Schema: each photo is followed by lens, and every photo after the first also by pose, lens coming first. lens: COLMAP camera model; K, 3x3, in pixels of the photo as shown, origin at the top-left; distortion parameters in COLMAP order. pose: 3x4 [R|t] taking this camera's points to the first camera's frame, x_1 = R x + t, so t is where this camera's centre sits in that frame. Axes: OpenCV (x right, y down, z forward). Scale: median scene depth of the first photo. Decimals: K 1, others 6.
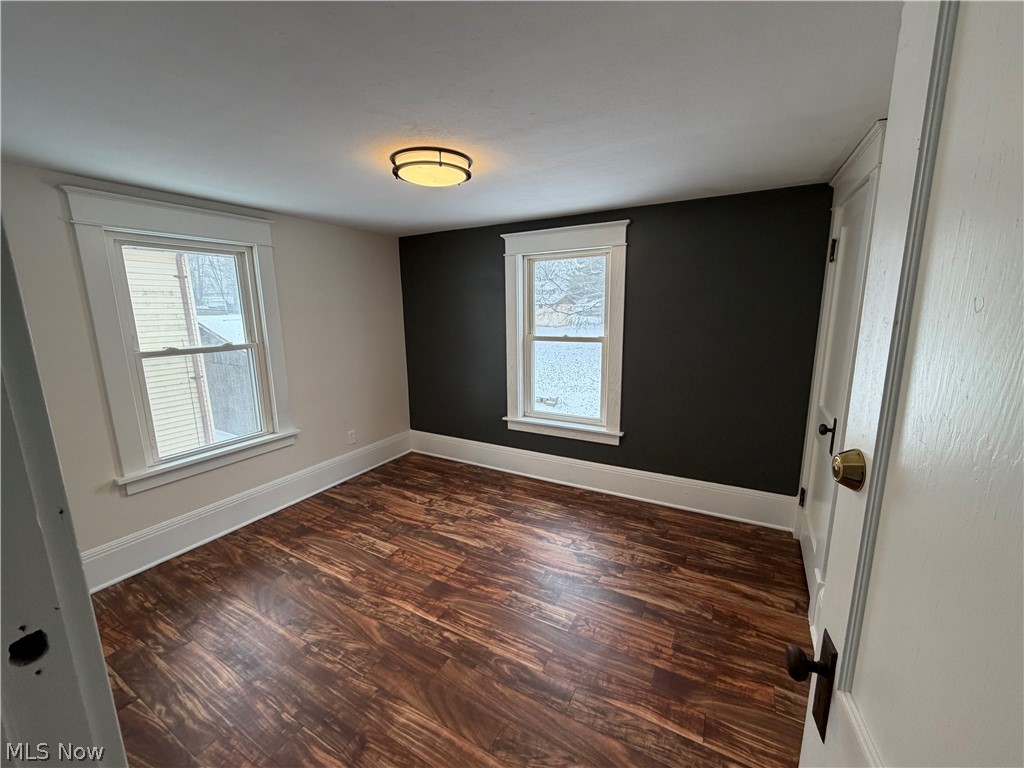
lens RADIAL K [[408.0, 0, 510.6], [0, 408.0, 385.3], [0, 0, 1]] dist [0.001550, -0.000065]
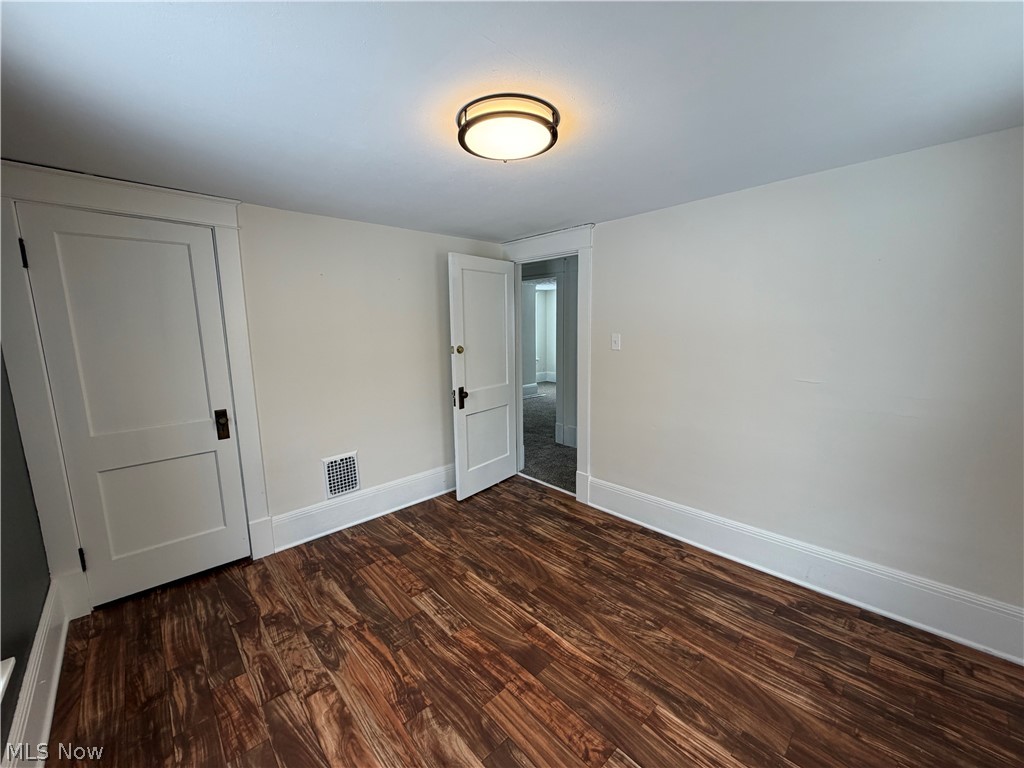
lens RADIAL K [[408.0, 0, 510.6], [0, 408.0, 385.3], [0, 0, 1]] dist [0.001550, -0.000065]
pose [[-0.953213, -0.019254, 0.301685, -0.398465], [0.083007, 0.942939, 0.322452, -0.294272], [-0.290680, 0.332408, -0.897224, 1.682787]]
